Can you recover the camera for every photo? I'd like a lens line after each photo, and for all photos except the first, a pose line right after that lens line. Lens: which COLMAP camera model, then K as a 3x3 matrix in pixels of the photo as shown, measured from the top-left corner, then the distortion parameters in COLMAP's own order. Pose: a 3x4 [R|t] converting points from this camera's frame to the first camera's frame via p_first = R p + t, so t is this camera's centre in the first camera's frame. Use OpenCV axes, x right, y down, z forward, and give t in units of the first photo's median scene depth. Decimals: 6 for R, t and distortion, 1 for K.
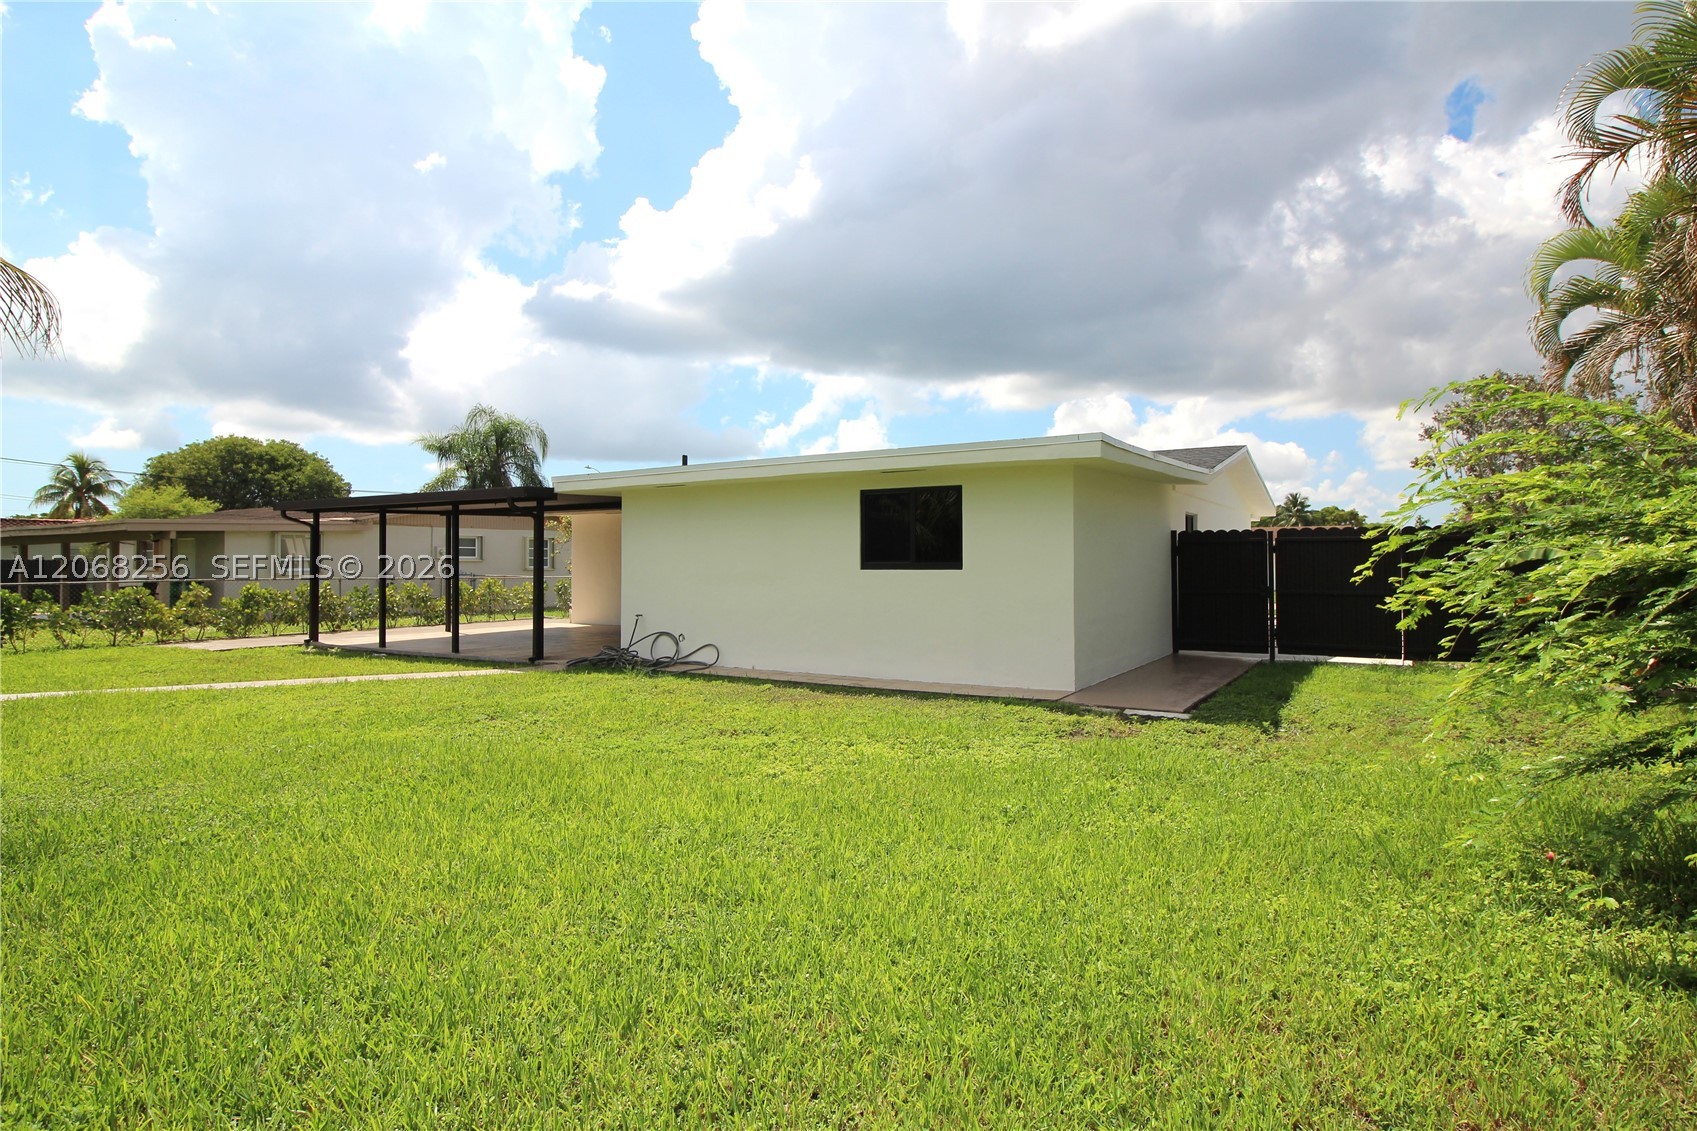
lens RADIAL K [[917.4, 0, 840.4], [0, 917.4, 547.7], [0, 0, 1]] dist [0.002564, -0.014474]
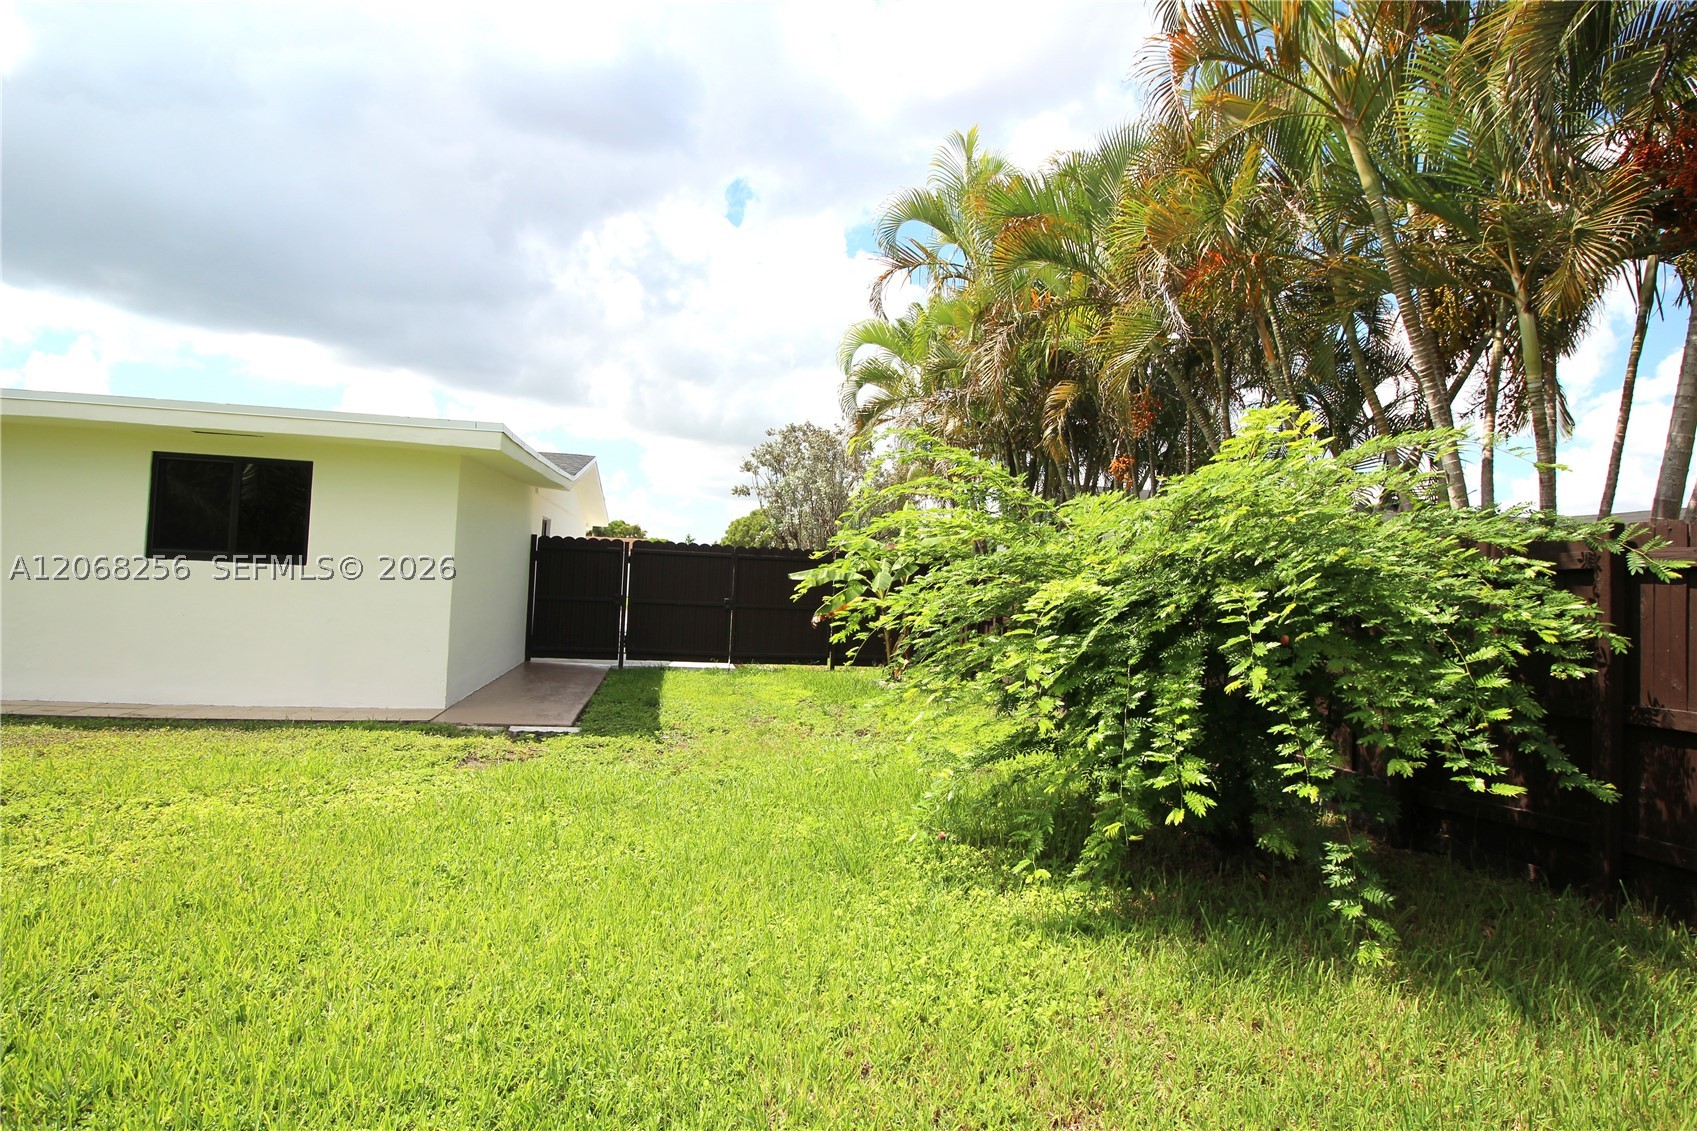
lens RADIAL K [[917.4, 0, 840.4], [0, 917.4, 547.7], [0, 0, 1]] dist [0.002564, -0.014474]
pose [[0.743197, 0.061729, 0.666219, -0.058904], [-0.059954, 0.997873, -0.025577, 0.000686], [-0.666381, -0.020934, 0.745317, 0.083715]]
